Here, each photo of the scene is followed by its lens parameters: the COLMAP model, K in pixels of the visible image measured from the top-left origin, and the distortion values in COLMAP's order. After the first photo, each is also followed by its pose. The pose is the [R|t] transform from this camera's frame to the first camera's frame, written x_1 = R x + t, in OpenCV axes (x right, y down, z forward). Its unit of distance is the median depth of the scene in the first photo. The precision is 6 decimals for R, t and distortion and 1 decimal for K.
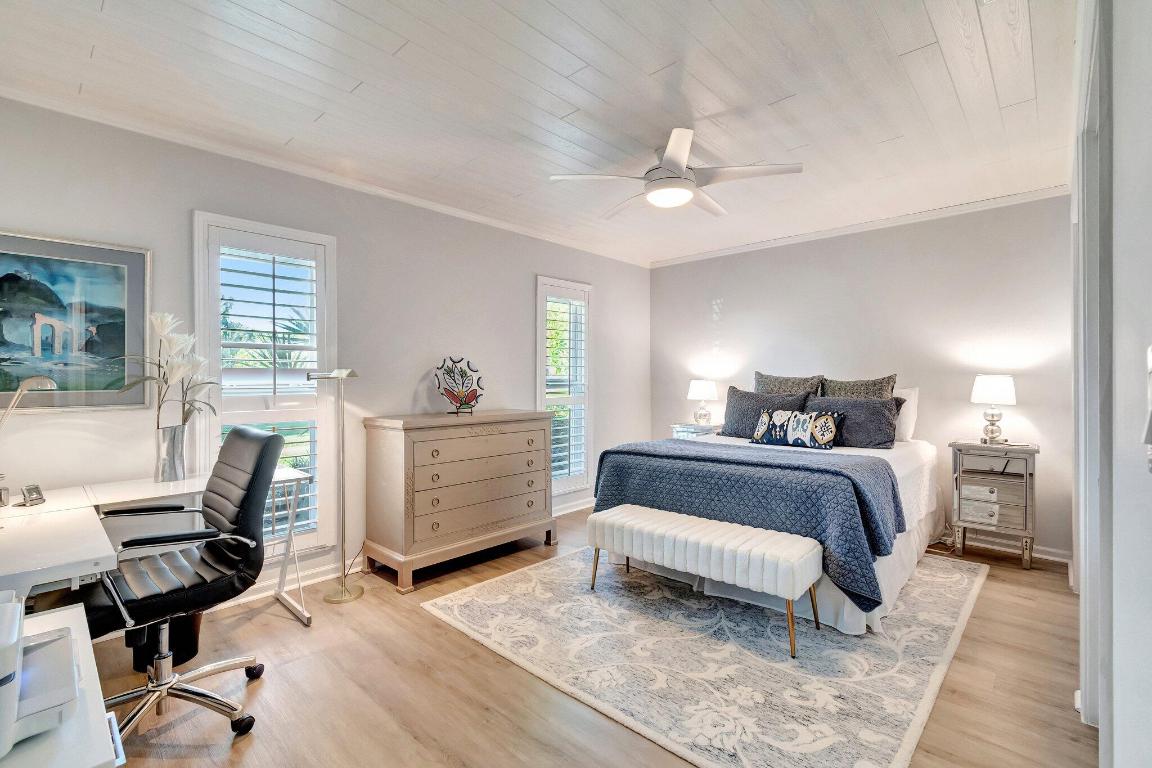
lens RADIAL K [[513.1, 0, 568.9], [0, 513.1, 379.1], [0, 0, 1]] dist [0.000221, -0.000584]
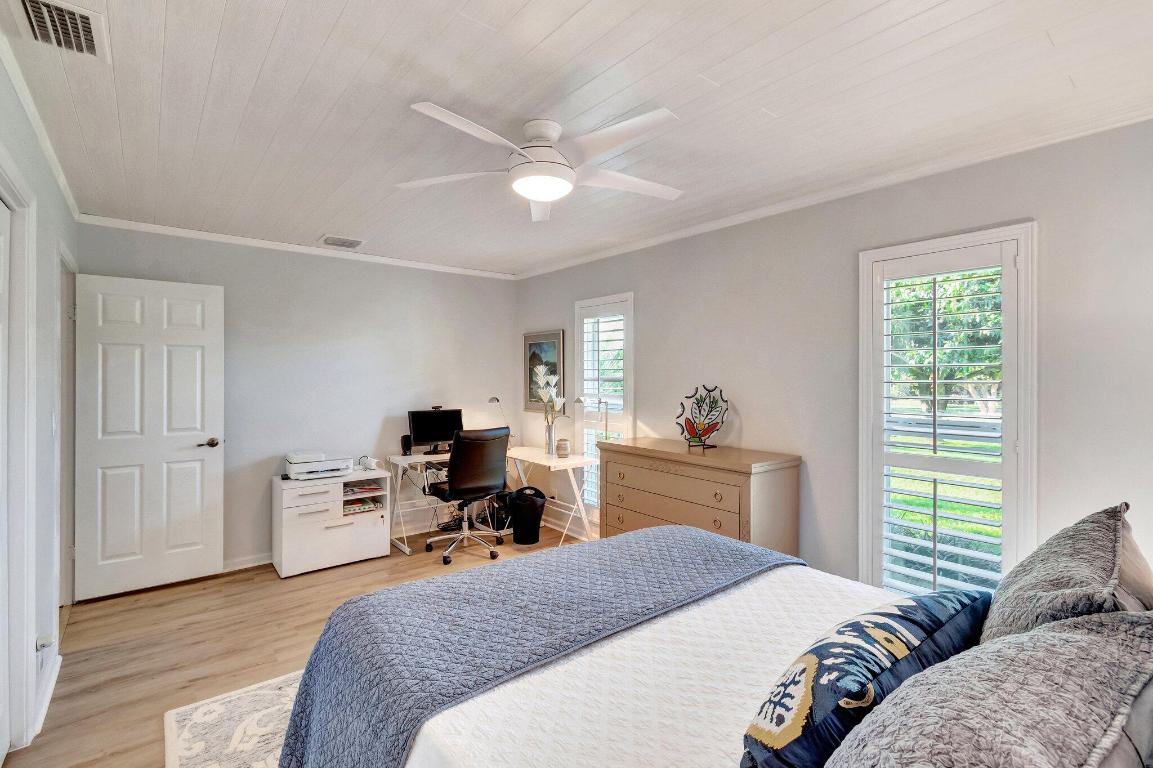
lens RADIAL K [[513.6, 0, 569.4], [0, 513.6, 379.1], [0, 0, 1]] dist [0.000221, -0.000584]
pose [[-0.110498, 0.003591, -0.993870, 0.728594], [-0.002647, 0.999989, 0.003907, -0.057709], [0.993873, 0.003062, -0.110487, 0.867767]]
